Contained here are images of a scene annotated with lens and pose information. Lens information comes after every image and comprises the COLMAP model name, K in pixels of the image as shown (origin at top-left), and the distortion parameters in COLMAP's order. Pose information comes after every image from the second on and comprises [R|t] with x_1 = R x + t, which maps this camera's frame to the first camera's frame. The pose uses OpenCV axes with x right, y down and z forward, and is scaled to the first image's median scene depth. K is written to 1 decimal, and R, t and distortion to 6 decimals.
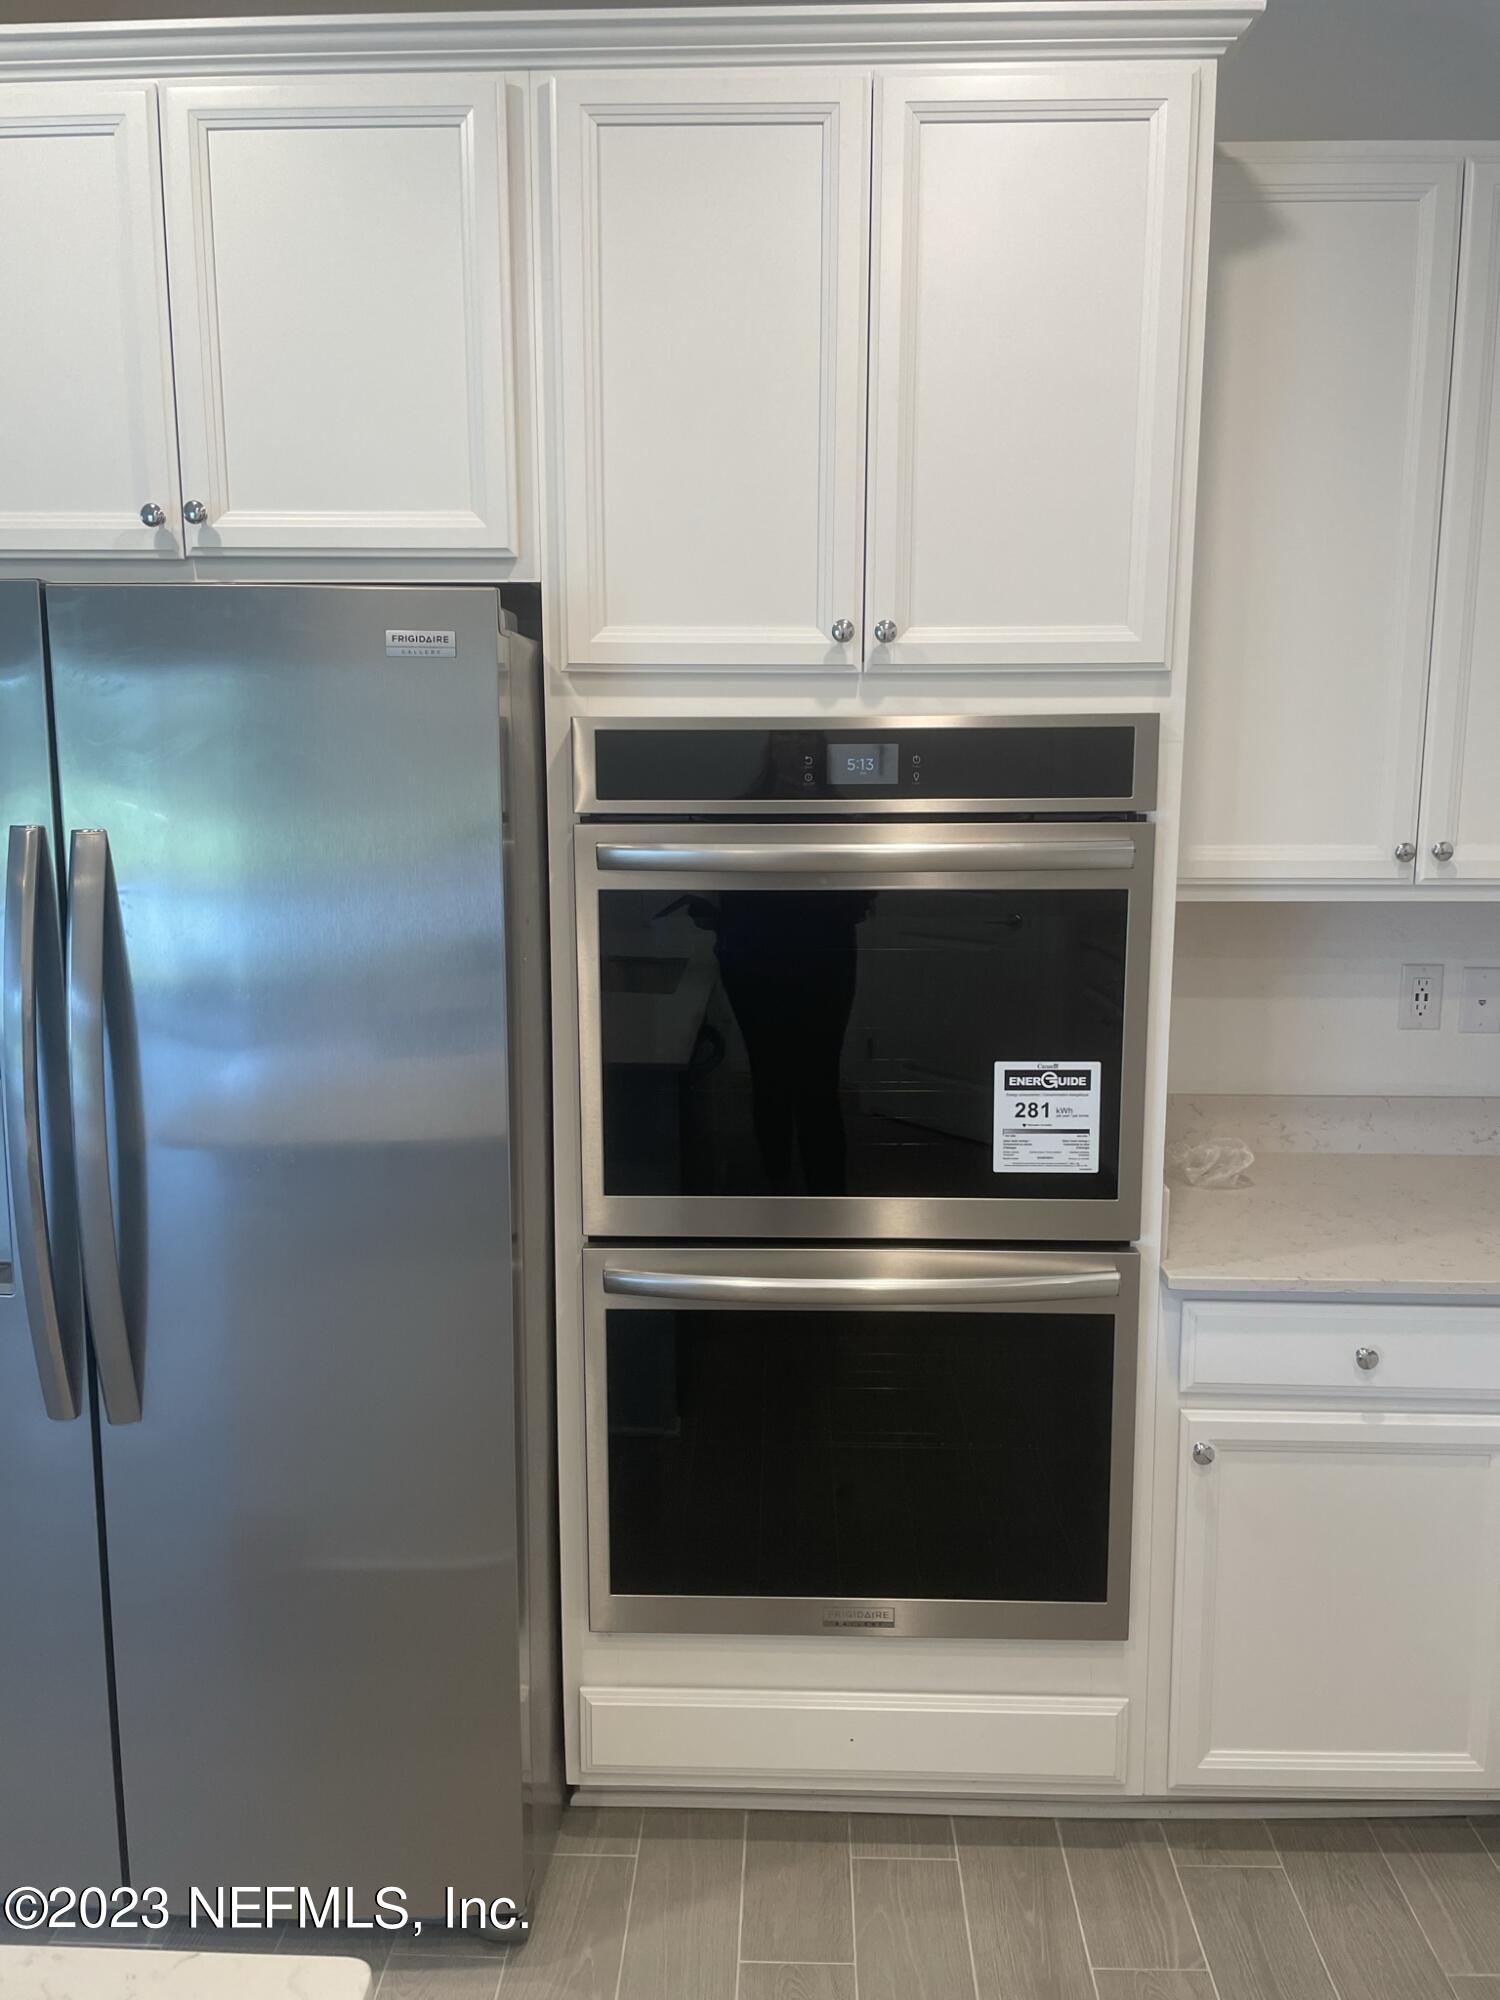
lens RADIAL K [[1514.6, 0, 749.3], [0, 1514.6, 983.2], [0, 0, 1]] dist [0.090793, -0.116674]
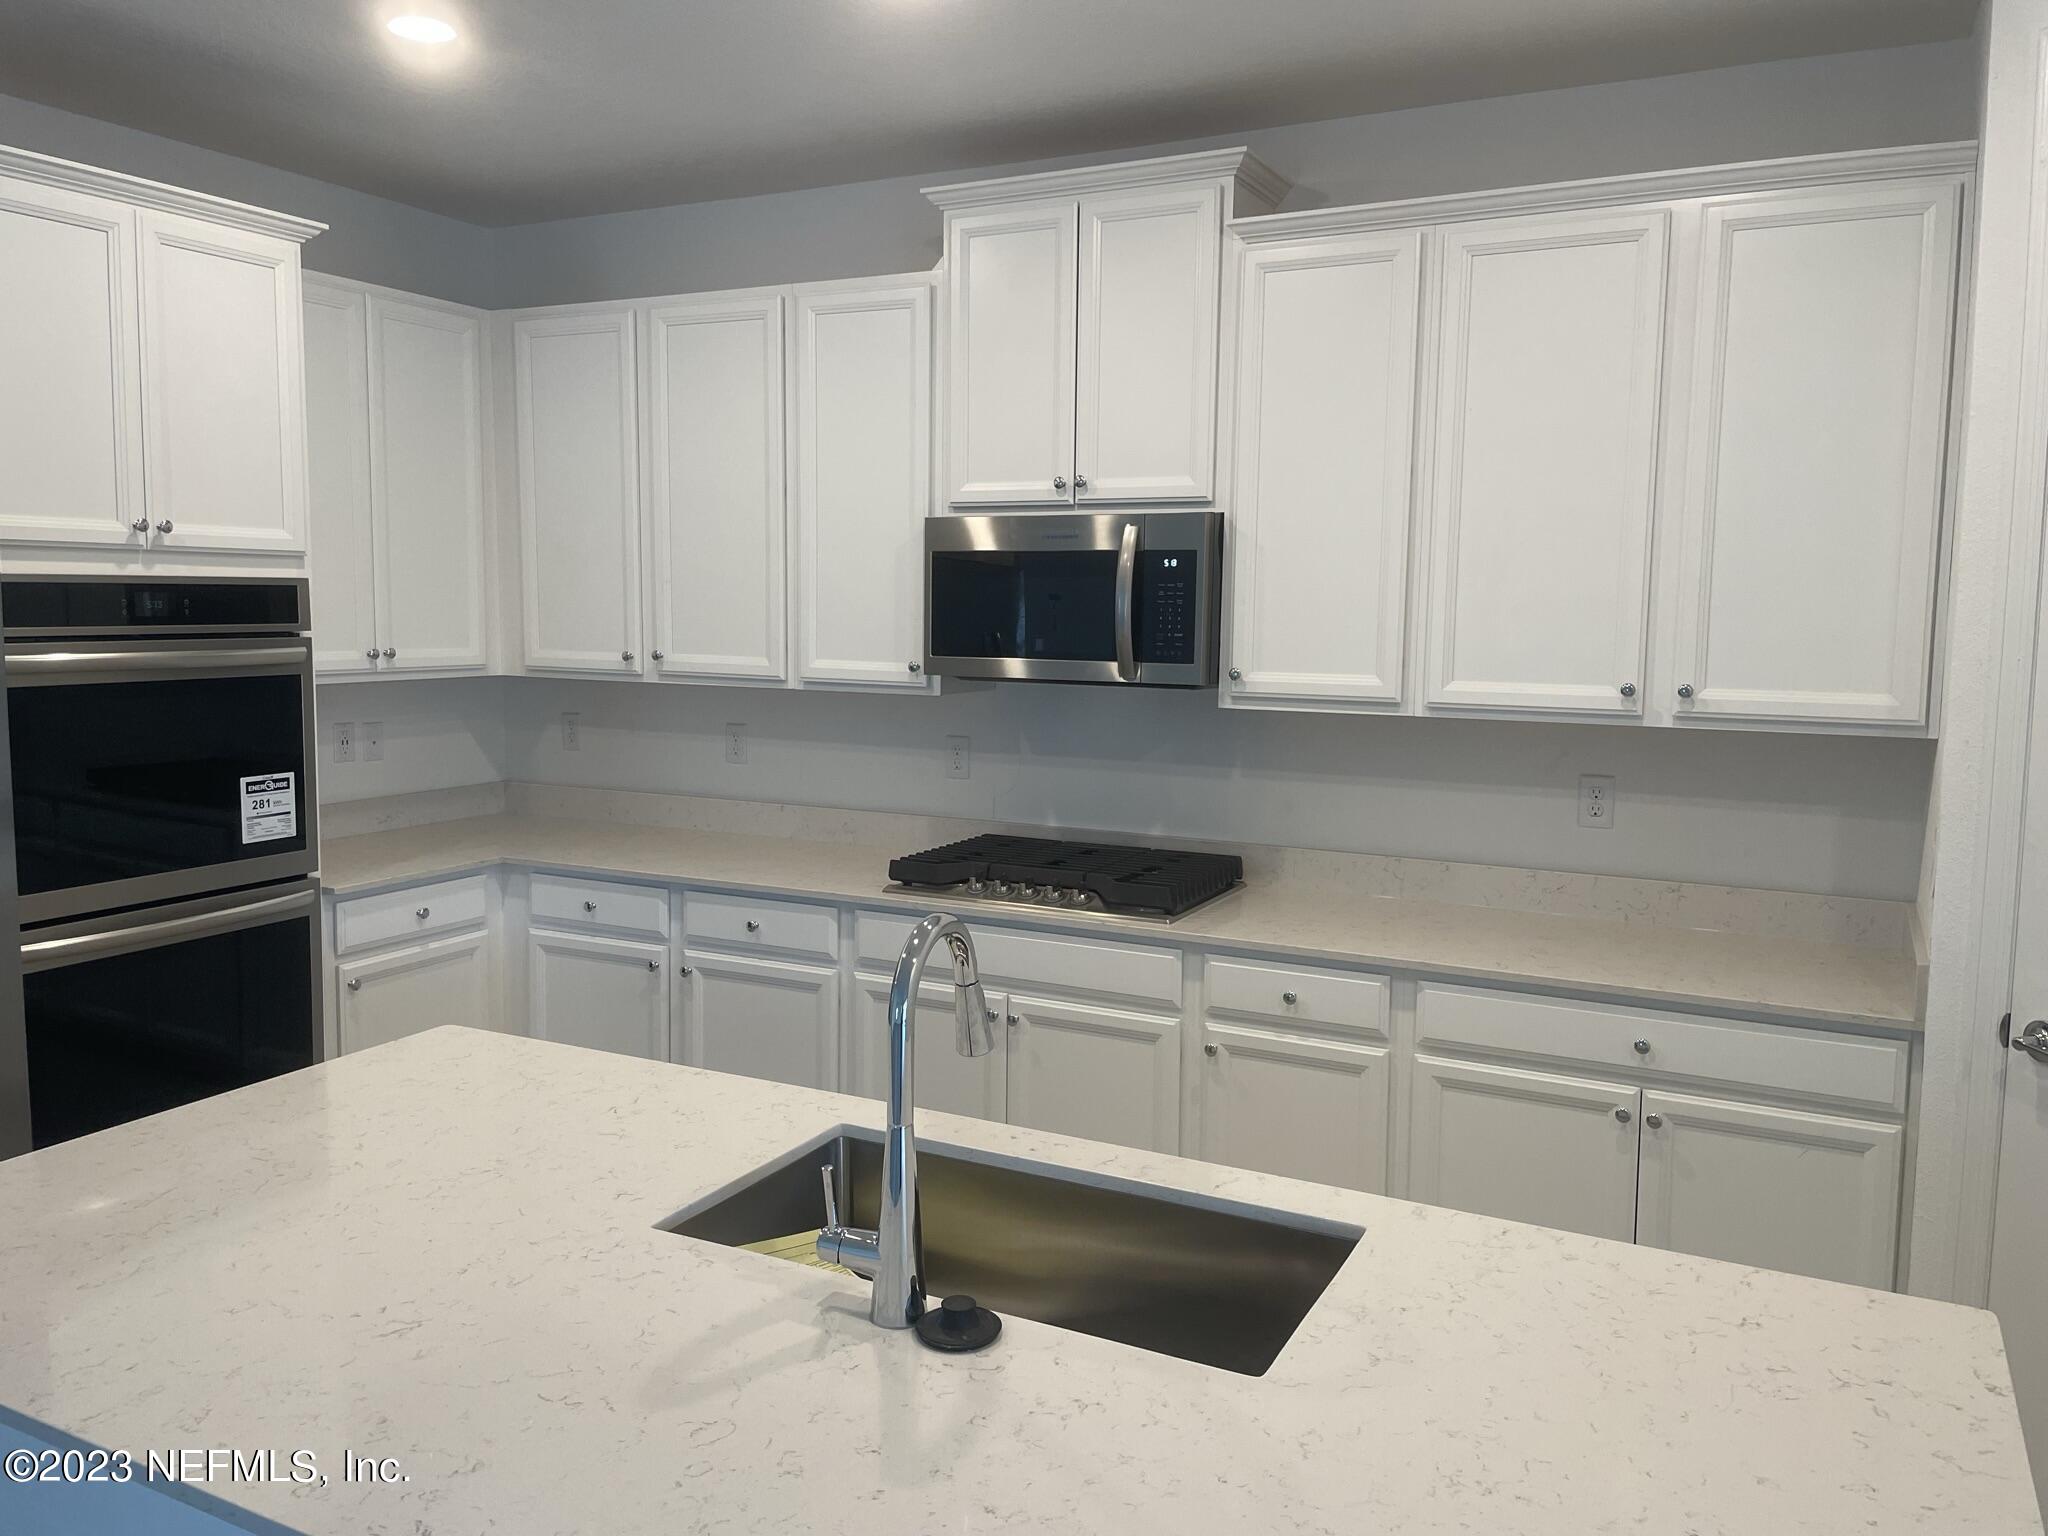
lens RADIAL K [[1550.9, 0, 1024.6], [0, 1550.9, 749.5], [0, 0, 1]] dist [0.090793, -0.116674]
pose [[0.431247, -0.082463, 0.898458, -1.042034], [0.126319, 0.991525, 0.030374, 0.077234], [-0.893348, 0.100394, 0.438008, -0.564200]]
